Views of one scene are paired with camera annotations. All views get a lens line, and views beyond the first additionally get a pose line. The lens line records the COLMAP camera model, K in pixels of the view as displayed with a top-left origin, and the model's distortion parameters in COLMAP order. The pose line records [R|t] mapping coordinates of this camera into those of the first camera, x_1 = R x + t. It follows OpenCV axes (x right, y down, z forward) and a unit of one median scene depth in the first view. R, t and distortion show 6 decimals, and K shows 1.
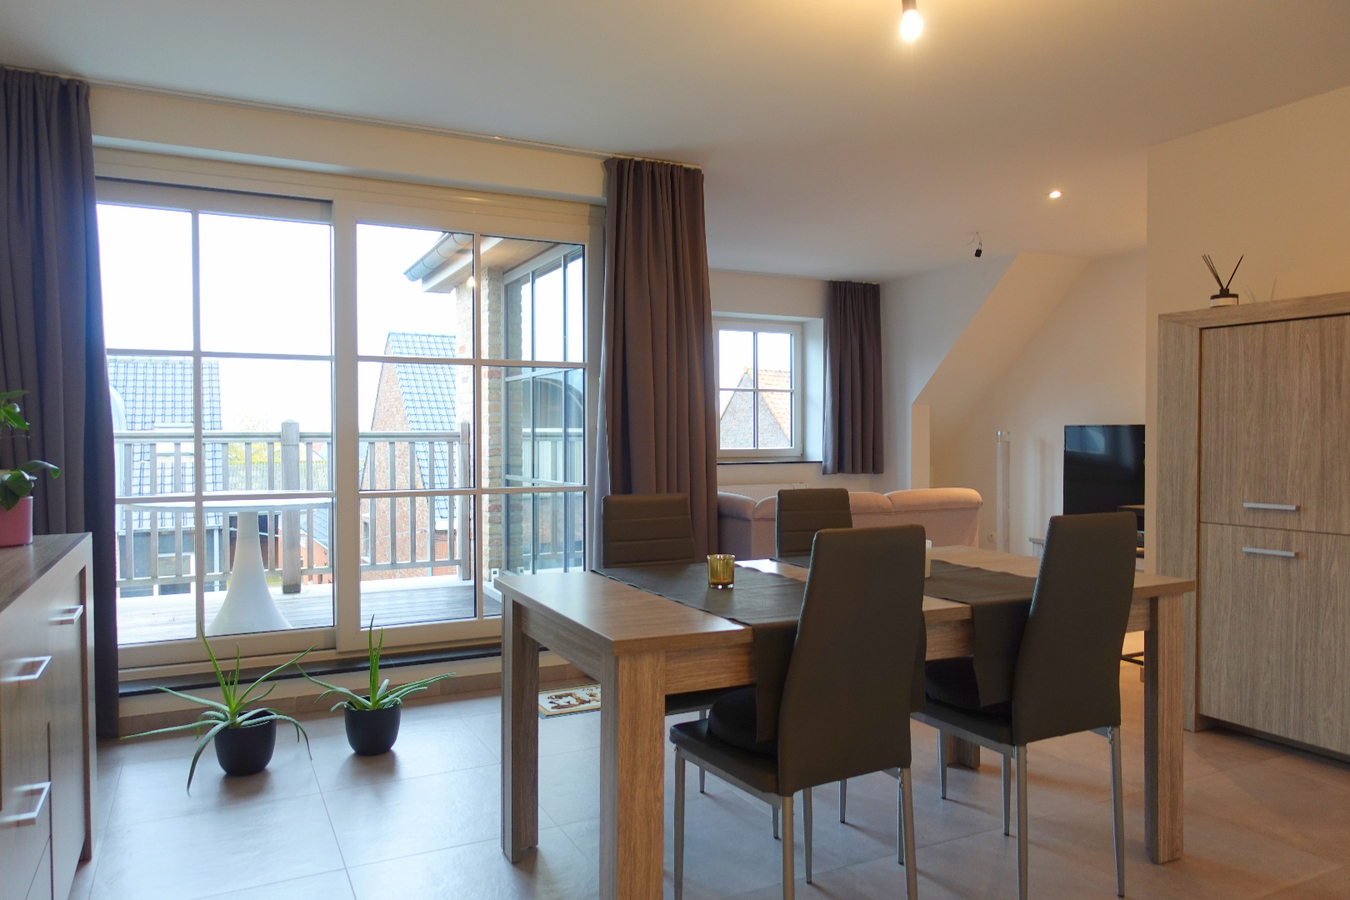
lens RADIAL K [[943.9, 0, 676.5], [0, 943.9, 448.2], [0, 0, 1]] dist [0.019565, -0.000535]
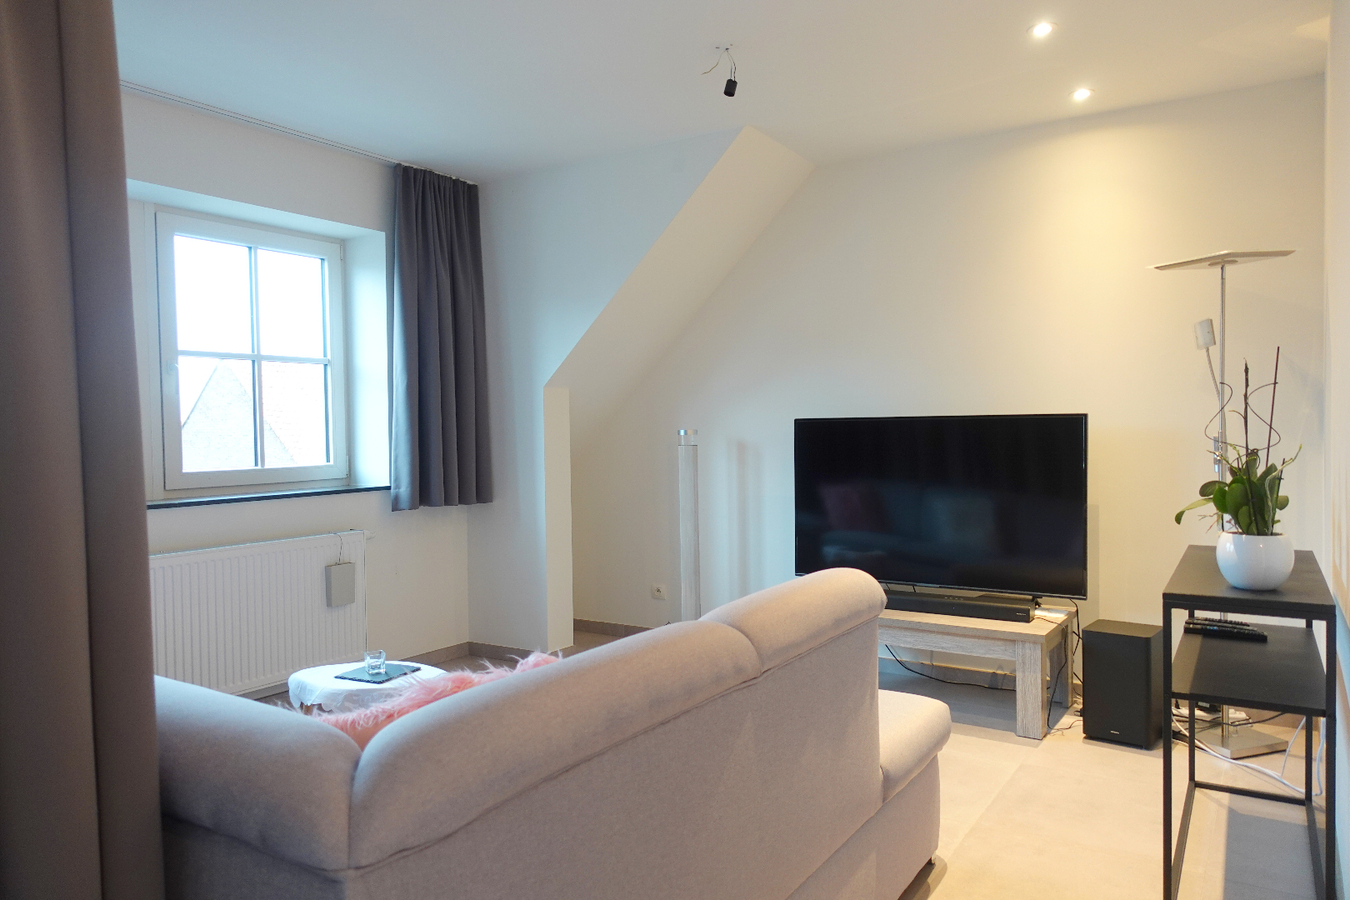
lens RADIAL K [[943.9, 0, 678.1], [0, 943.9, 454.5], [0, 0, 1]] dist [0.019565, -0.000535]
pose [[0.866401, -0.022356, 0.498847, 0.022695], [0.018921, 0.999750, 0.011943, -0.008375], [-0.498989, -0.000908, 0.866608, 0.428772]]
